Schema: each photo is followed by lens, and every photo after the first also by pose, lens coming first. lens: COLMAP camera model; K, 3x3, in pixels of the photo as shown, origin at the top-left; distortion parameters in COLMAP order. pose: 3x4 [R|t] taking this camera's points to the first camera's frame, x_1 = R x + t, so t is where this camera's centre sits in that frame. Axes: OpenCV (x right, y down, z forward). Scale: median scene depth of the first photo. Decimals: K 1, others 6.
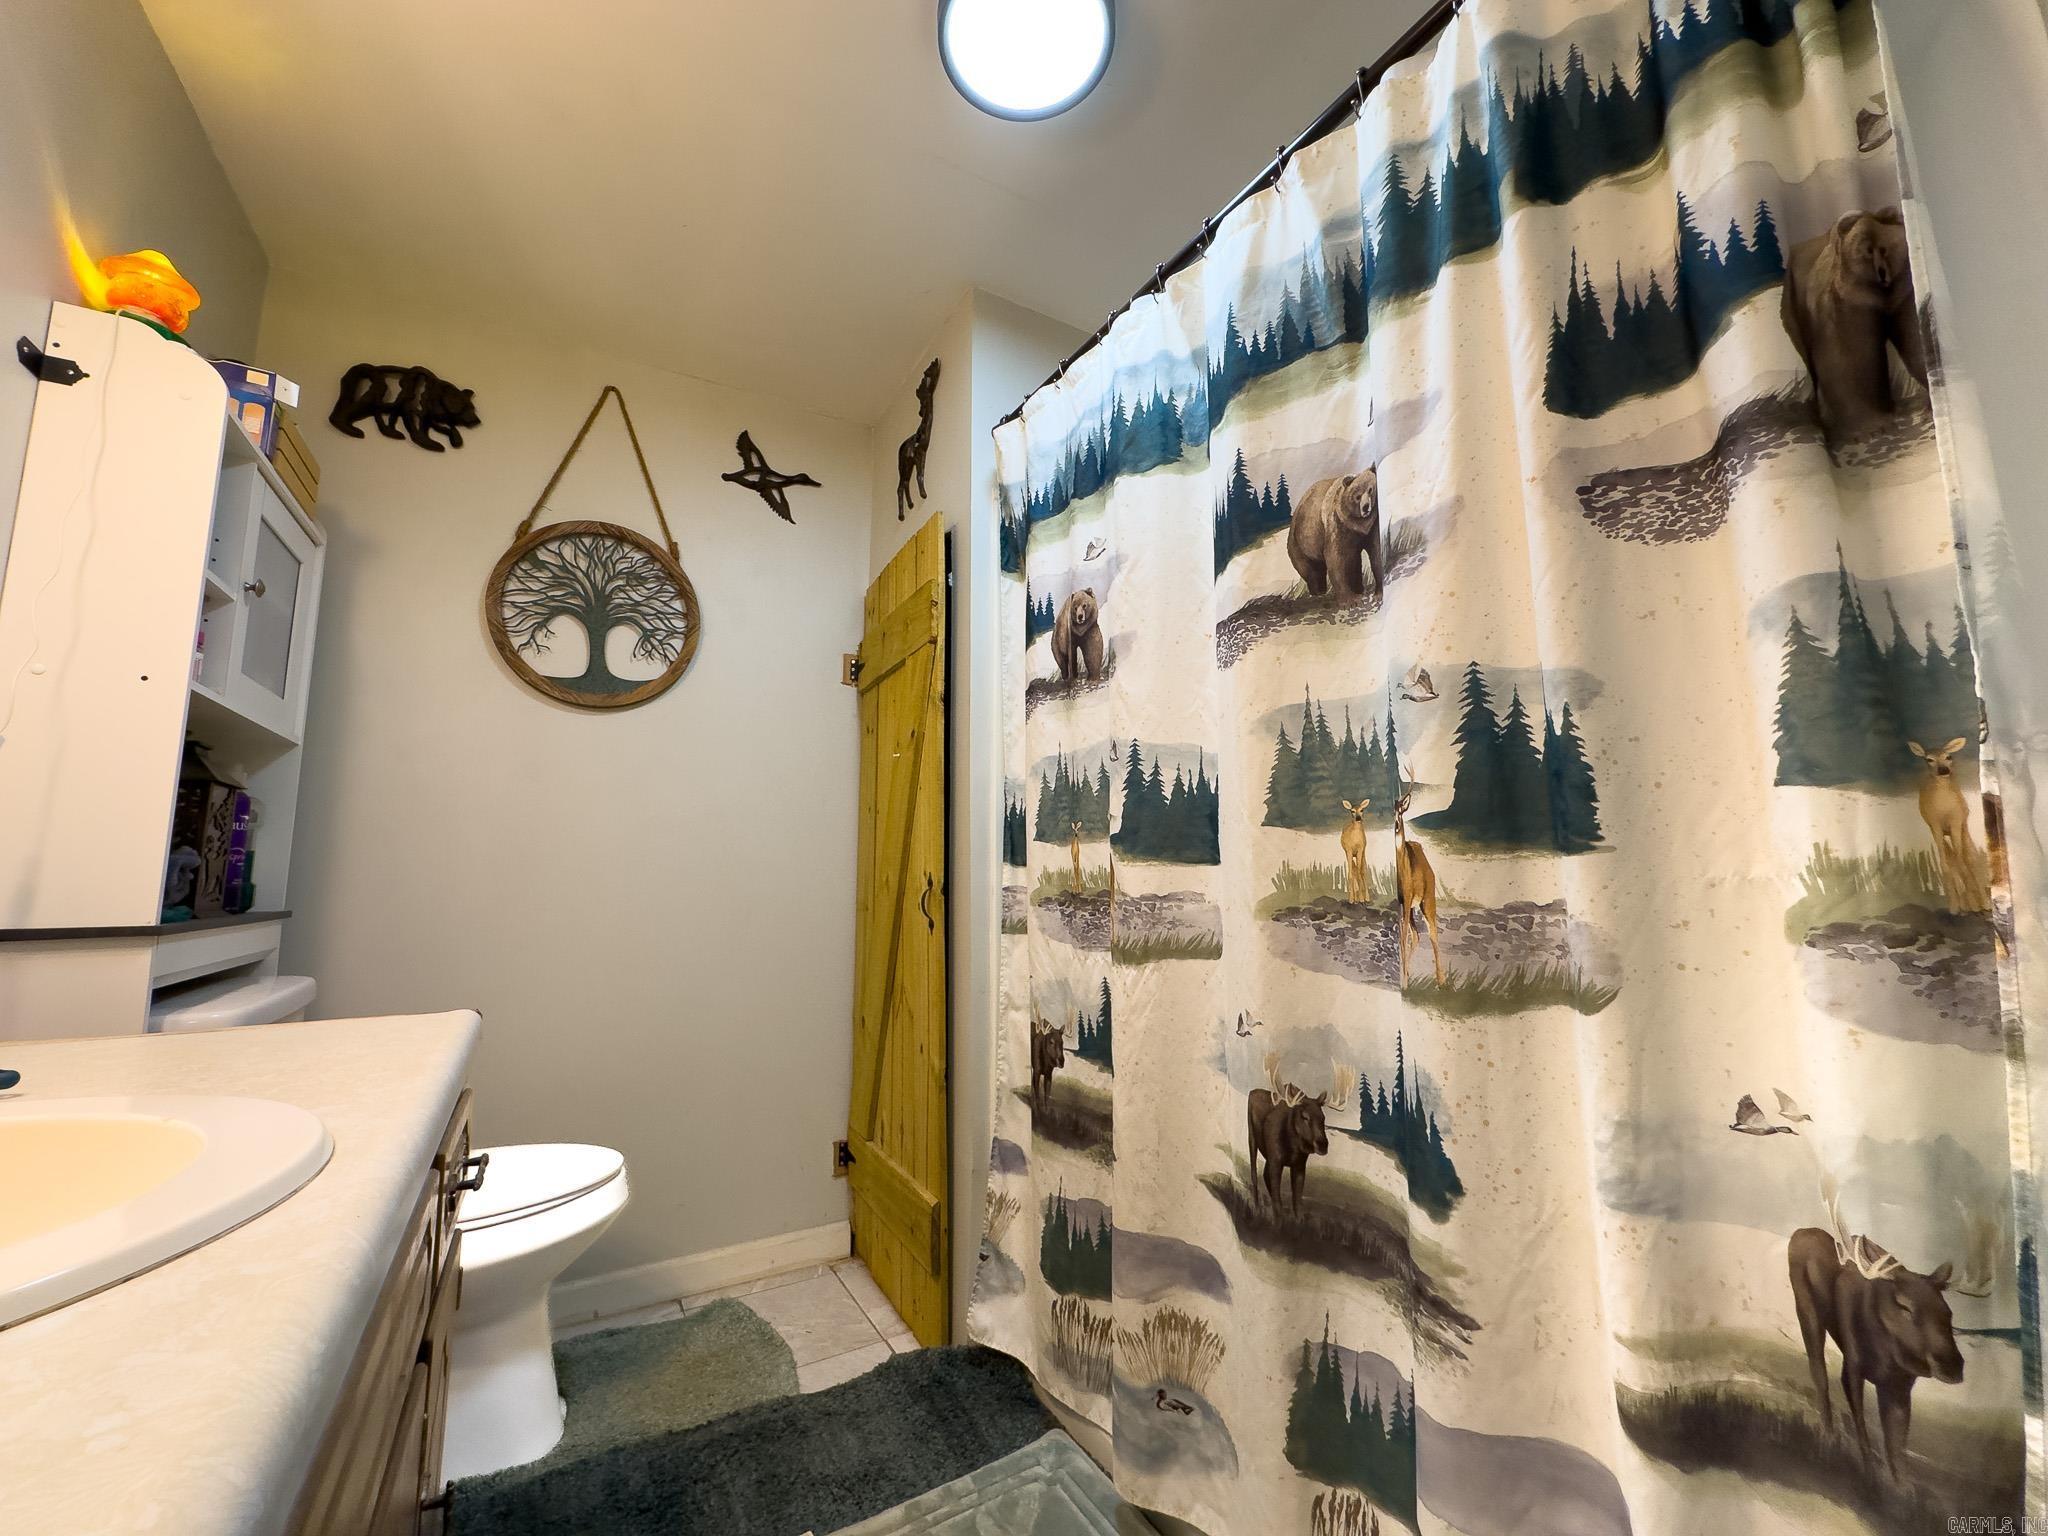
lens RADIAL K [[819.5, 0, 1025.8], [0, 819.5, 765.6], [0, 0, 1]] dist [-0.001144, 0.000484]
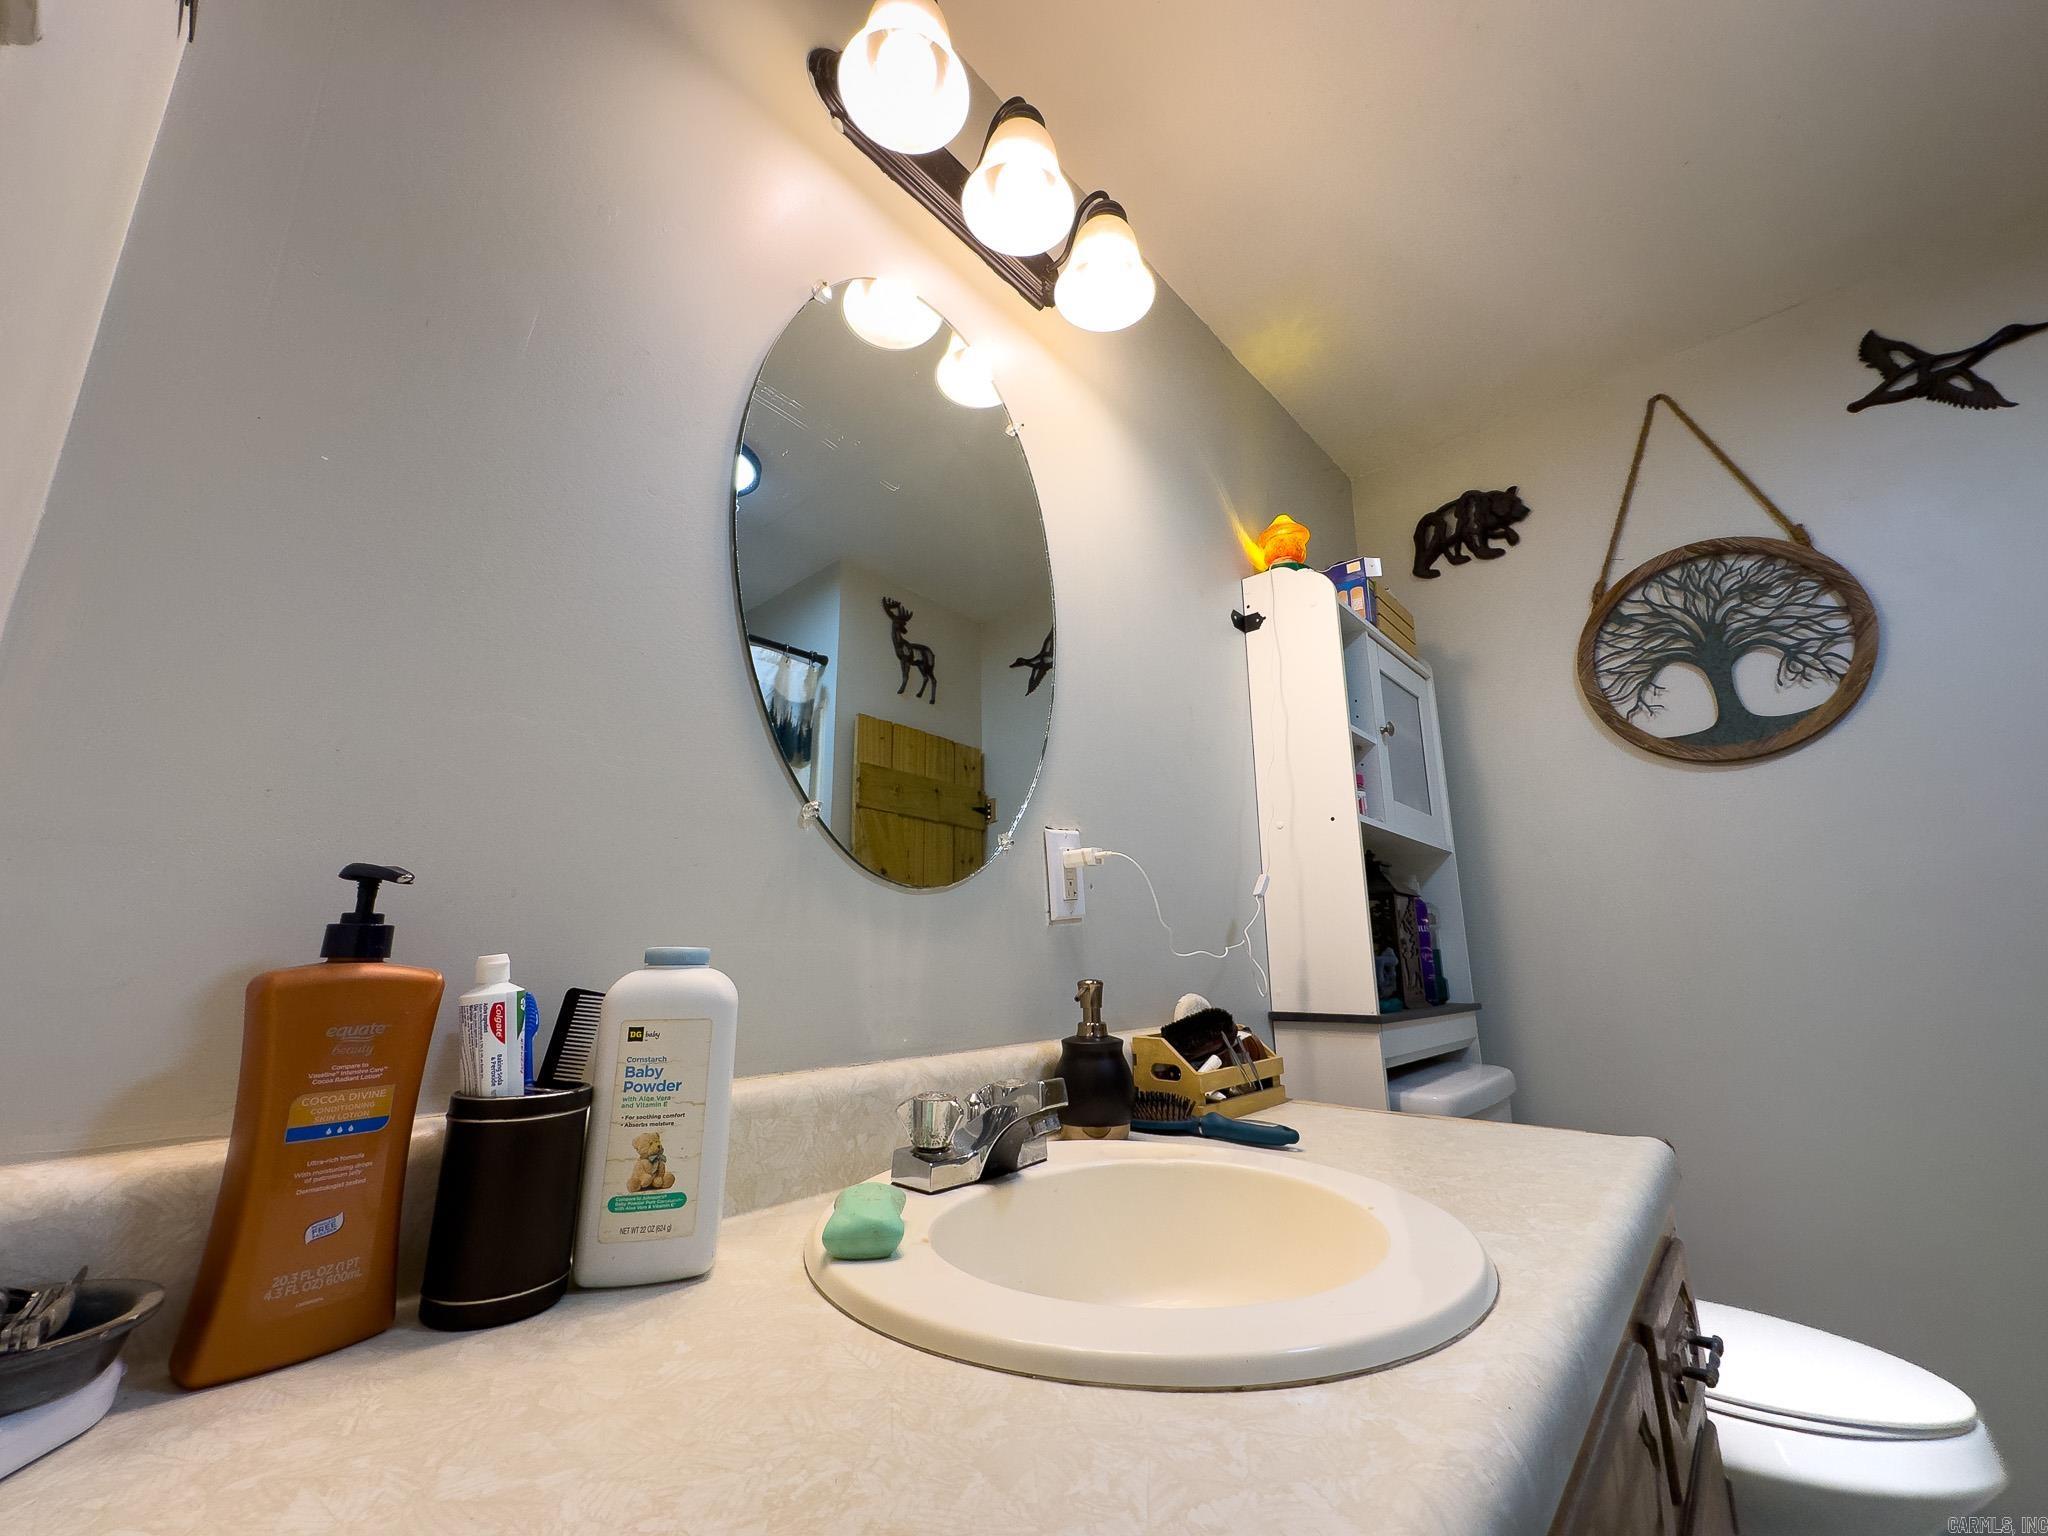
lens RADIAL K [[819.5, 0, 1025.8], [0, 819.5, 765.6], [0, 0, 1]] dist [-0.001144, 0.000484]
pose [[0.319637, -0.221830, -0.921208, -0.006794], [0.128947, 0.973349, -0.189644, -0.003002], [0.938725, -0.058170, 0.339722, 0.062597]]
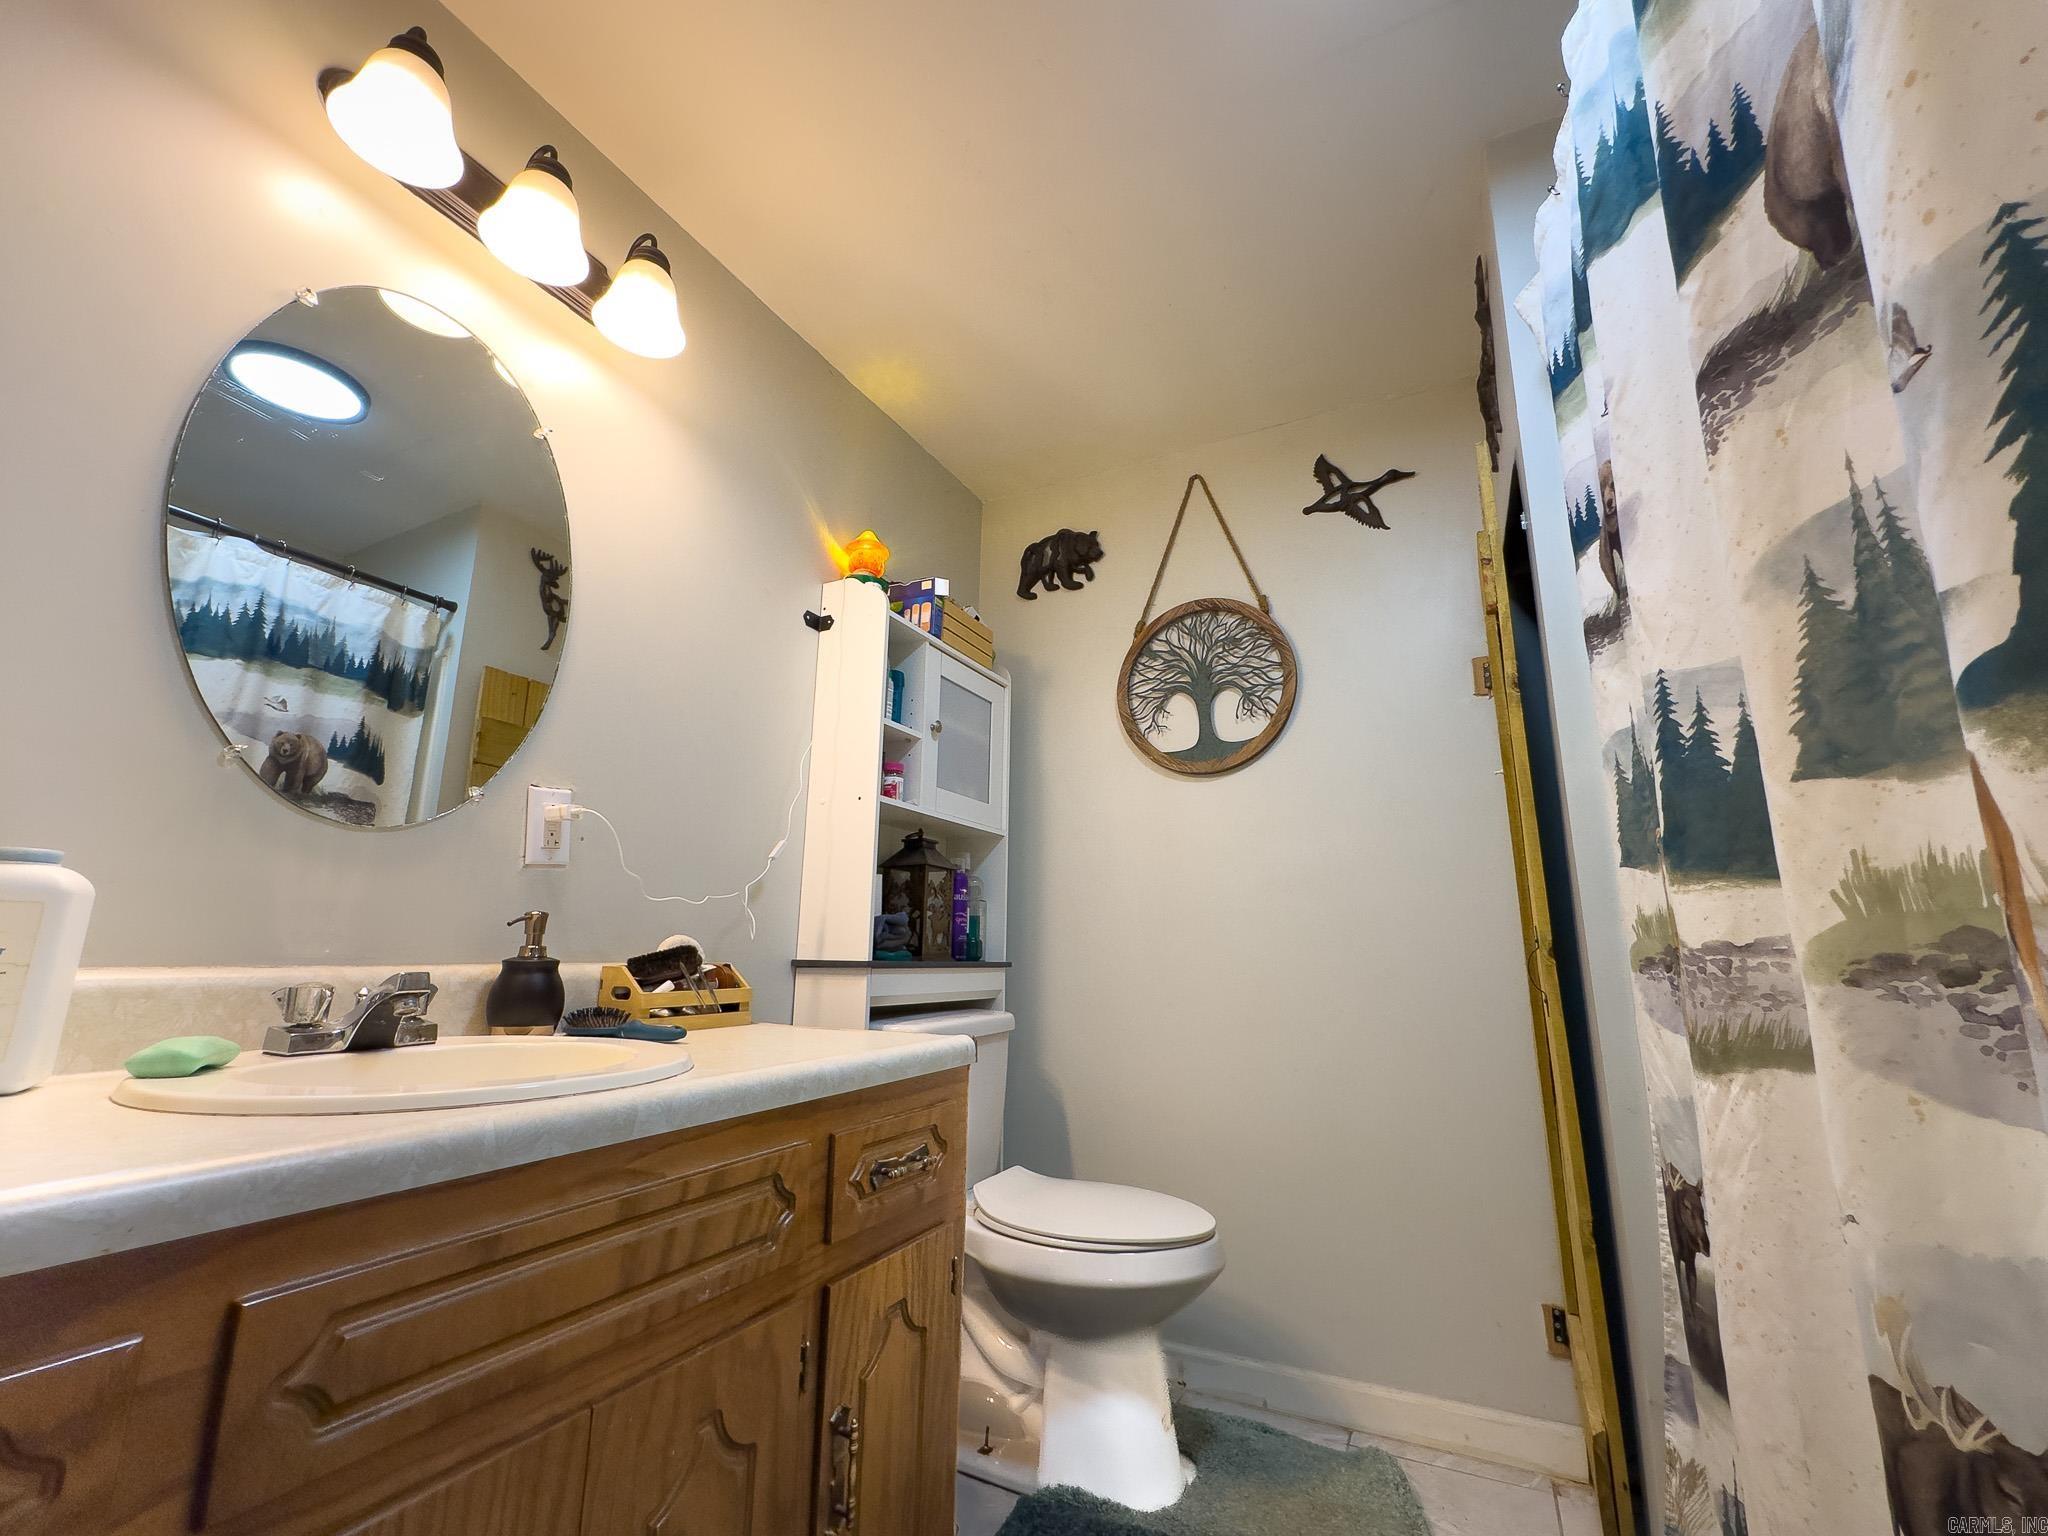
lens RADIAL K [[866.5, 0, 1025.4], [0, 866.5, 765.3], [0, 0, 1]] dist [-0.002605, 0.000290]
pose [[0.552804, -0.168651, -0.816067, 0.267044], [0.094874, 0.985676, -0.139435, 0.054453], [0.827893, -0.000344, 0.560886, 0.210290]]
